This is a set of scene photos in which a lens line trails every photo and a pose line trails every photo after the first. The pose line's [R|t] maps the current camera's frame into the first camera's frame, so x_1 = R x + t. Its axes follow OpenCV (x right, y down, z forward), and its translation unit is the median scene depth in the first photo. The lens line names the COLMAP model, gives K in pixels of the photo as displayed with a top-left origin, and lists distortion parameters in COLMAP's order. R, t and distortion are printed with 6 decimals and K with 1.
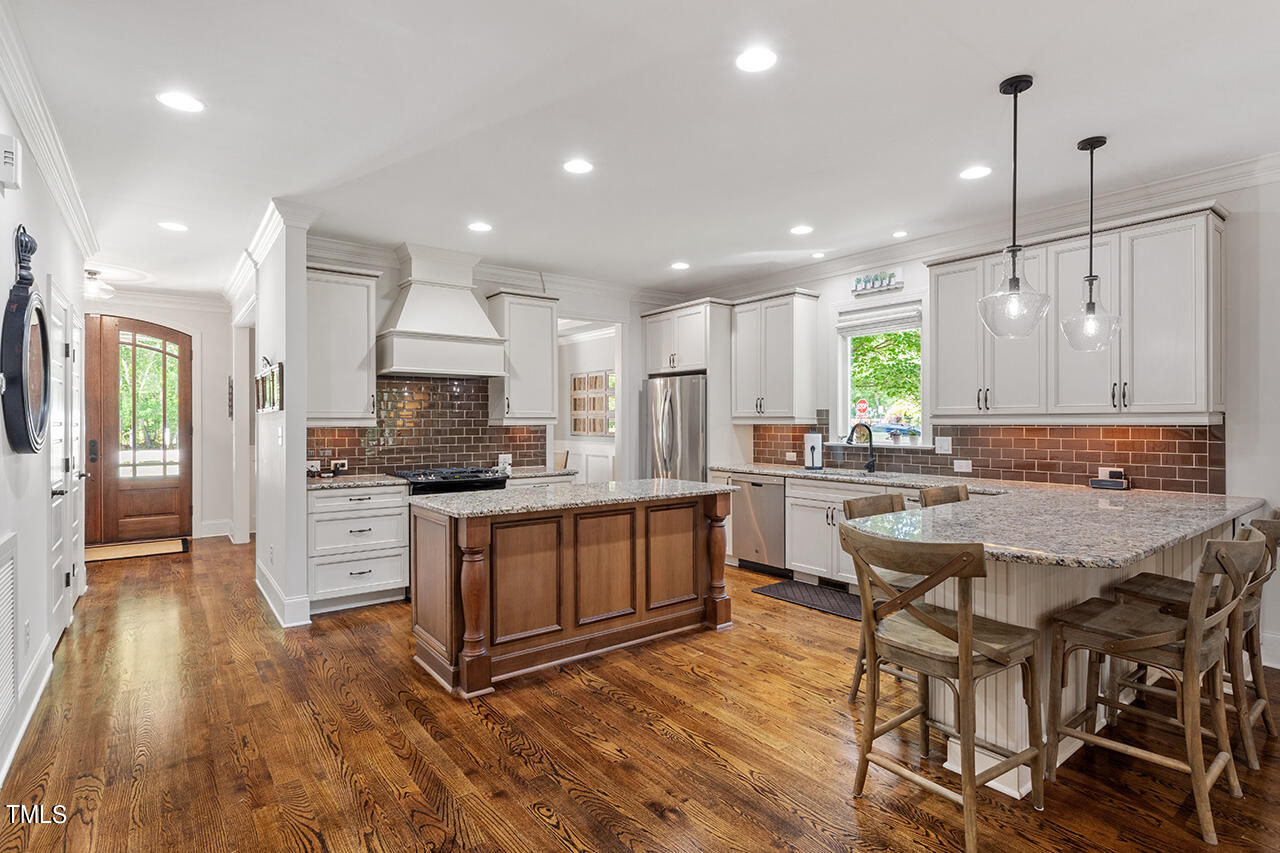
lens RADIAL K [[646.0, 0, 640.1], [0, 646.0, 421.1], [0, 0, 1]] dist [-0.008735, 0.006042]
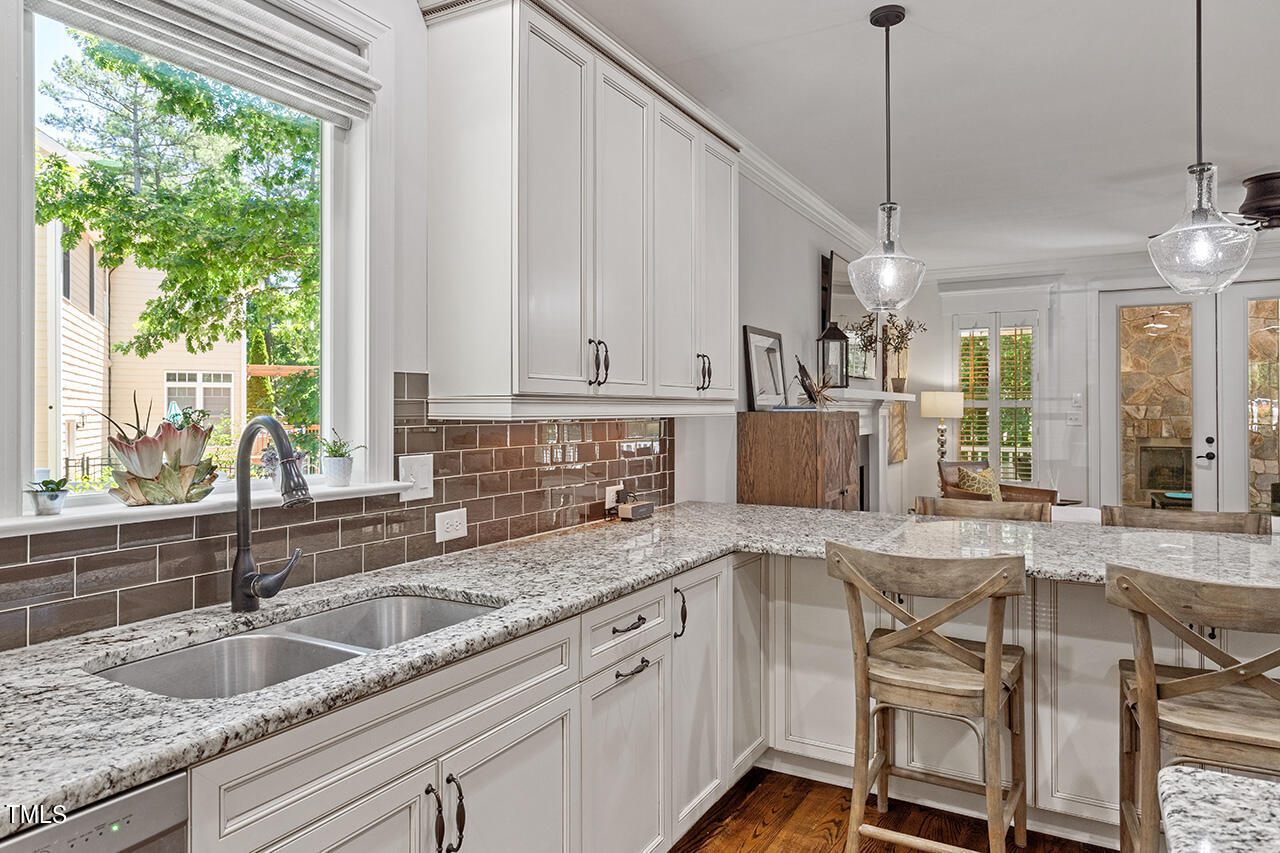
lens RADIAL K [[800.1, 0, 630.0], [0, 800.1, 411.4], [0, 0, 1]] dist [0.004350, 0.000817]
pose [[-0.394272, 0.006478, 0.918971, 0.005450], [0.007026, 0.999967, -0.004035, 0.002694], [-0.918967, 0.004866, -0.394304, 1.064128]]
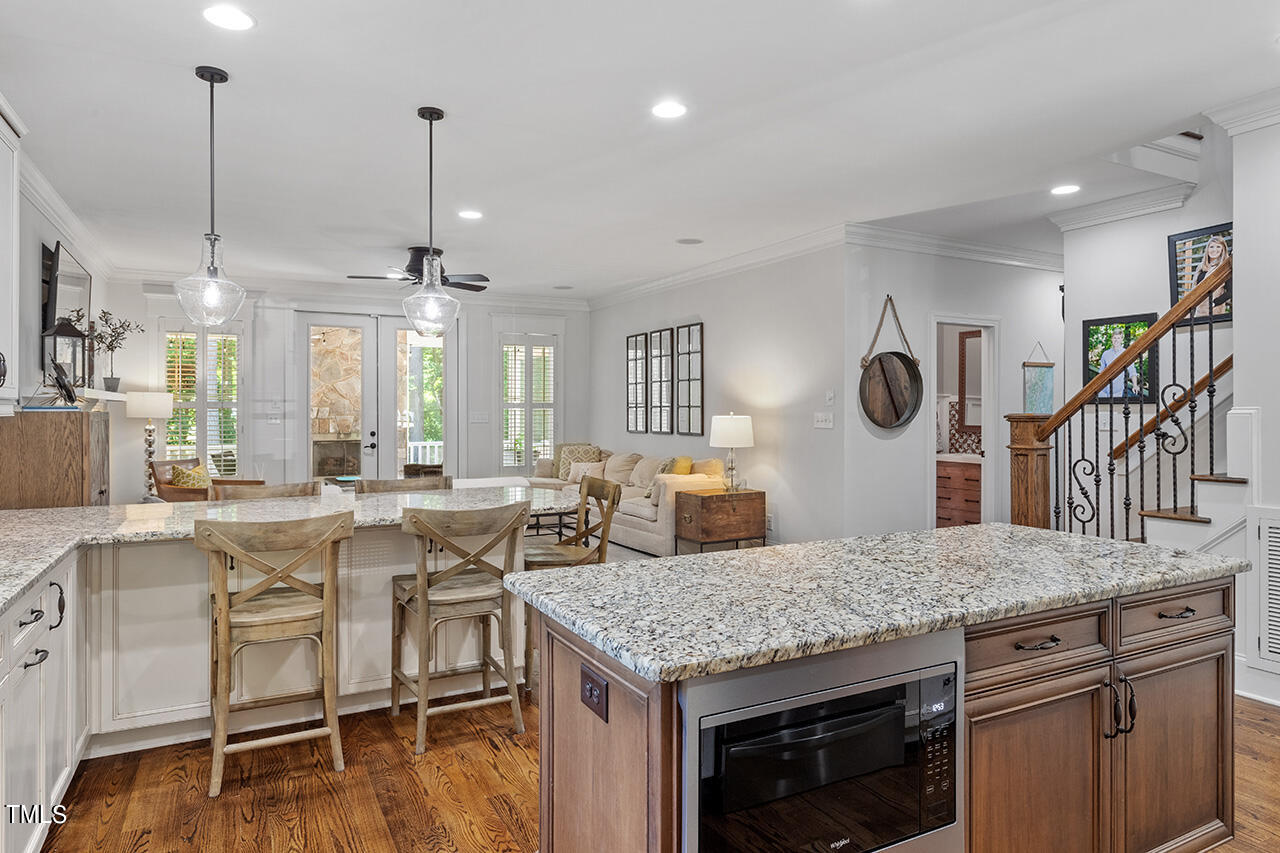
lens RADIAL K [[800.1, 0, 645.3], [0, 800.1, 415.3], [0, 0, 1]] dist [0.004350, 0.000817]
pose [[-0.987508, 0.005369, 0.157476, -0.008065], [0.006695, 0.999946, 0.007890, 0.001932], [-0.157426, 0.008846, -0.987491, 1.287480]]
